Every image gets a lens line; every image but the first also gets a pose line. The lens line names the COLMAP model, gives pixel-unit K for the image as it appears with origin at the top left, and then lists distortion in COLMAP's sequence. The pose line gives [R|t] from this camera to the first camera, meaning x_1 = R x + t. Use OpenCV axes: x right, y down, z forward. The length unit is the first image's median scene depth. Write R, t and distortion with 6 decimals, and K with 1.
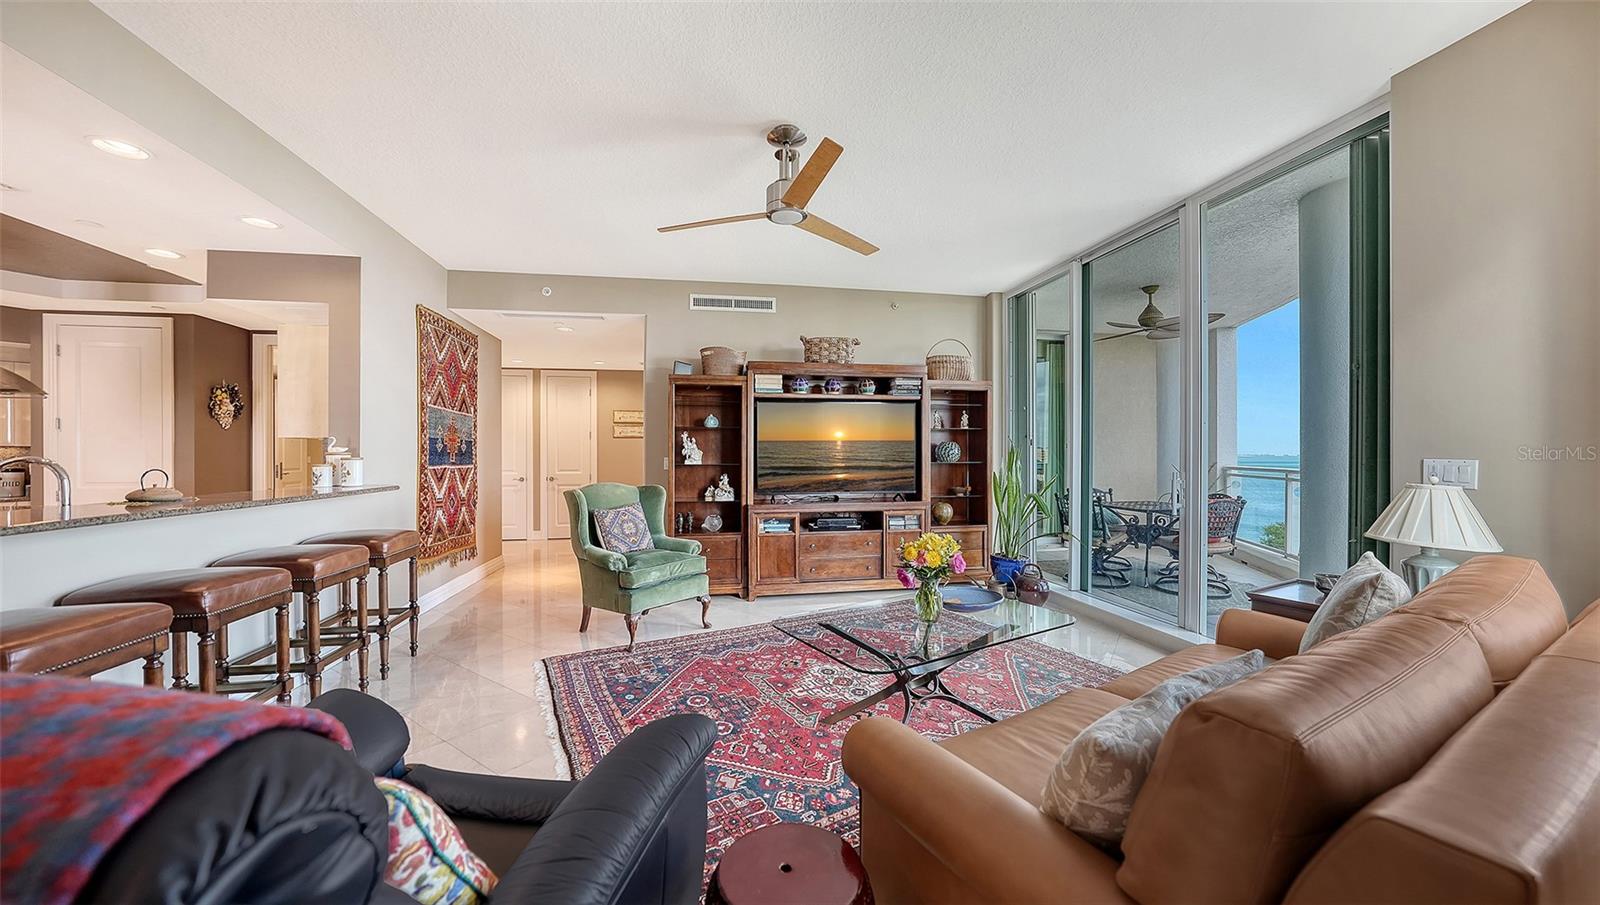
lens RADIAL K [[560.8, 0, 790.7], [0, 560.8, 455.3], [0, 0, 1]] dist [-0.012936, 0.000453]
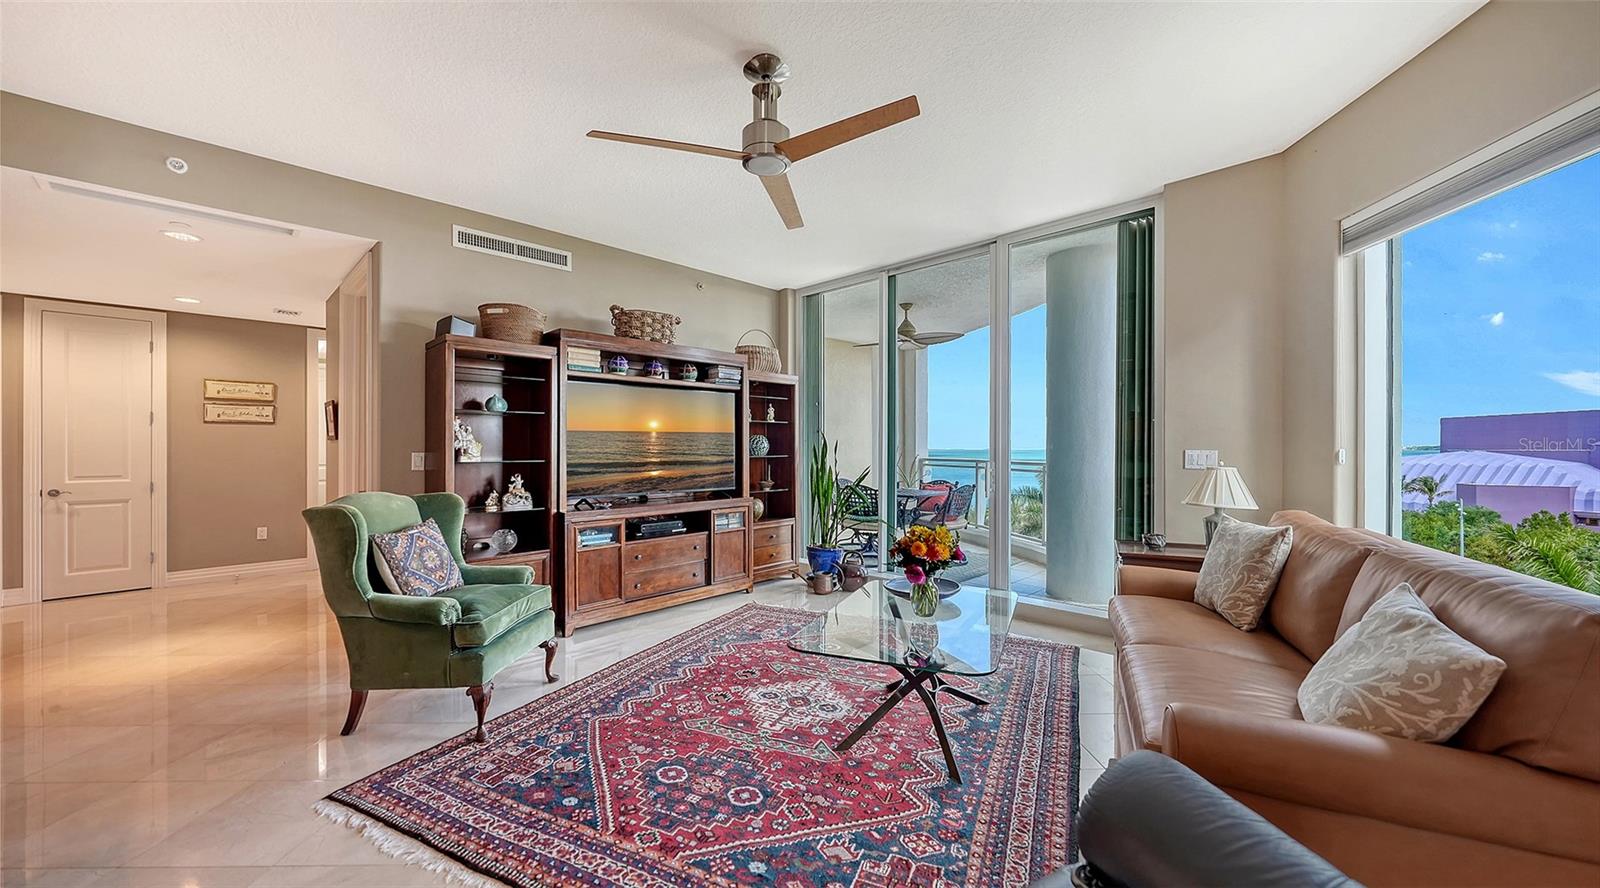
lens RADIAL K [[587.6, 0, 792.8], [0, 587.6, 447.2], [0, 0, 1]] dist [-0.001464, -0.000308]
pose [[0.814974, -0.000013, 0.579498, -0.282897], [0.003209, 0.999985, -0.004490, 0.001500], [-0.579489, 0.005518, 0.814961, 0.148799]]
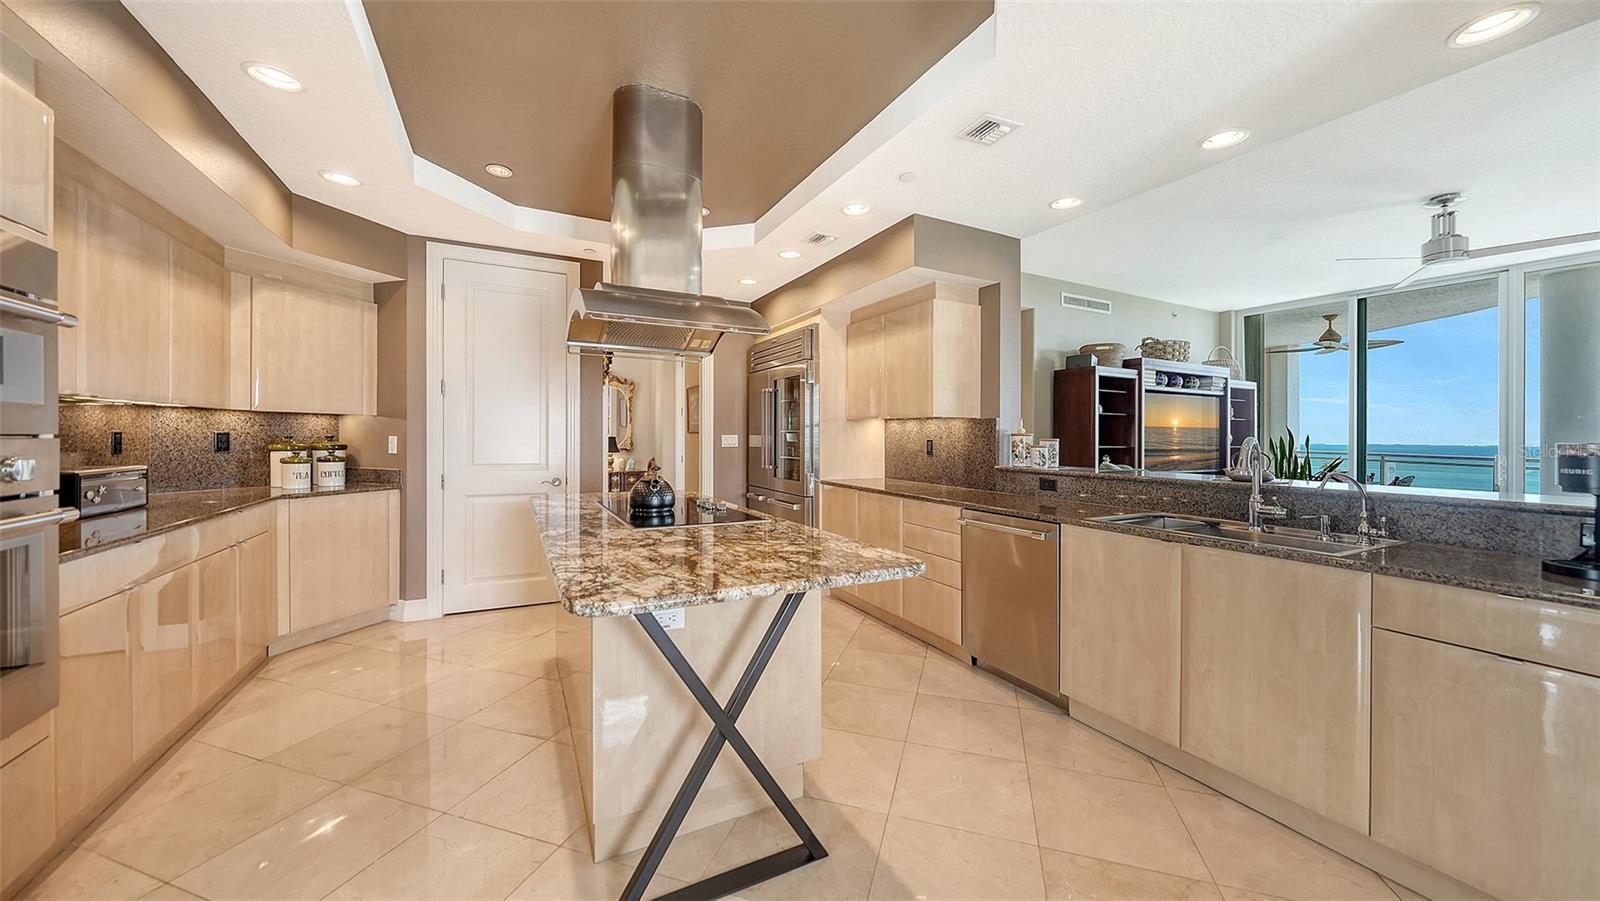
lens RADIAL K [[556.4, 0, 802.8], [0, 556.4, 432.5], [0, 0, 1]] dist [-0.001123, -0.000212]
pose [[0.952806, 0.012661, 0.303316, -1.059950], [-0.010601, 0.999908, -0.008438, 0.002058], [-0.303395, 0.004825, 0.952853, 0.126642]]
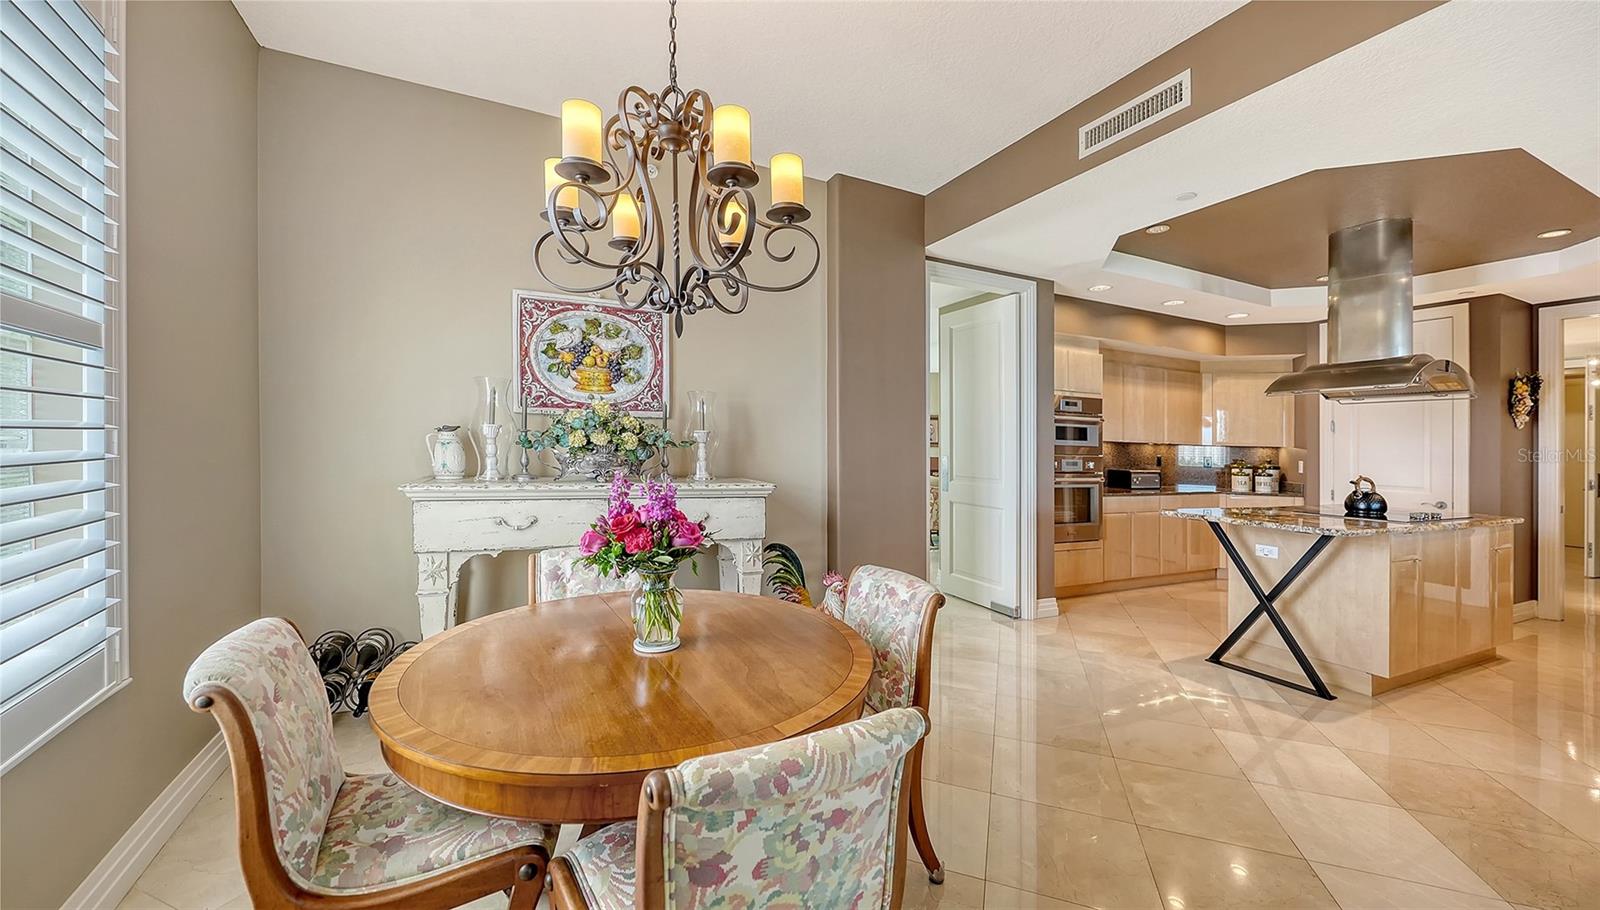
lens RADIAL K [[585.9, 0, 796.9], [0, 585.9, 441.7], [0, 0, 1]] dist [-0.001389, -0.000376]
pose [[0.263361, 0.000264, -0.964697, -0.510201], [-0.026517, 0.999624, -0.006965, 0.002555], [0.964333, 0.027415, 0.263269, -0.253157]]
